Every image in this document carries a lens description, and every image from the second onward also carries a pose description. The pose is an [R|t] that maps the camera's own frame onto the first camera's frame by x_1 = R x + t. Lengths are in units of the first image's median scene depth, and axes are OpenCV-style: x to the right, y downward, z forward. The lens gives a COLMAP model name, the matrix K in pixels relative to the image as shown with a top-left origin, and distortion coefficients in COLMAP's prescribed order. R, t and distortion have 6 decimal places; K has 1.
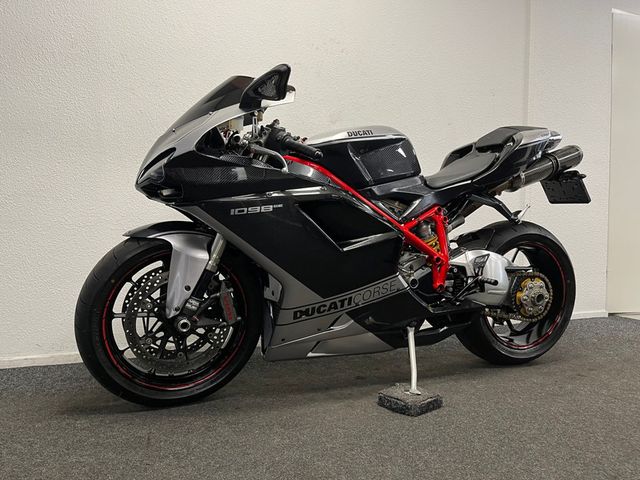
lens RADIAL K [[487.0, 0, 324.3], [0, 487.0, 243.2], [0, 0, 1]] dist [0.073554, -0.101910]
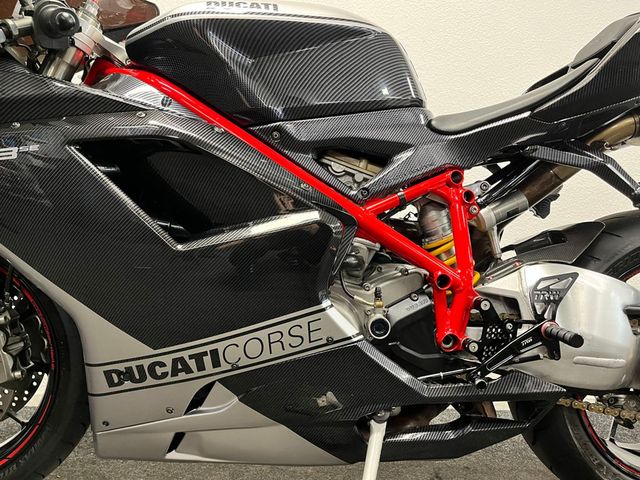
lens RADIAL K [[487.0, 0, 324.3], [0, 487.0, 243.2], [0, 0, 1]] dist [0.073554, -0.101910]
pose [[0.947952, 0.012152, -0.318180, 0.285084], [-0.030197, 0.998199, -0.051845, 0.027405], [0.316977, 0.058754, 0.946612, 0.545897]]
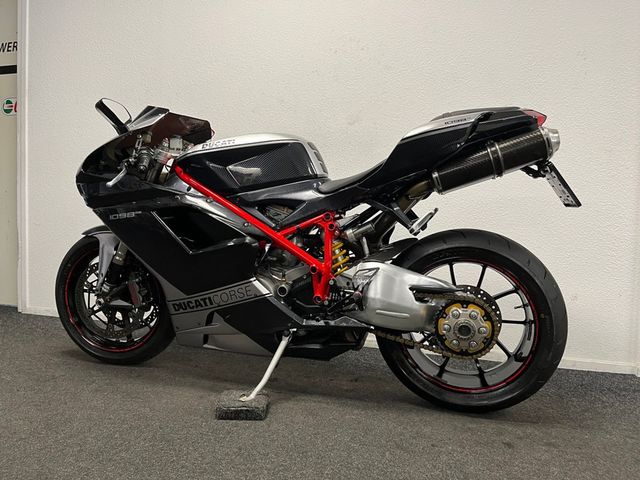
lens RADIAL K [[487.0, 0, 324.3], [0, 487.0, 243.2], [0, 0, 1]] dist [0.073554, -0.101910]
pose [[0.779053, 0.043523, -0.625446, 0.864778], [-0.040730, 0.998994, 0.018785, -0.036220], [0.625634, 0.010840, 0.780041, 0.298247]]
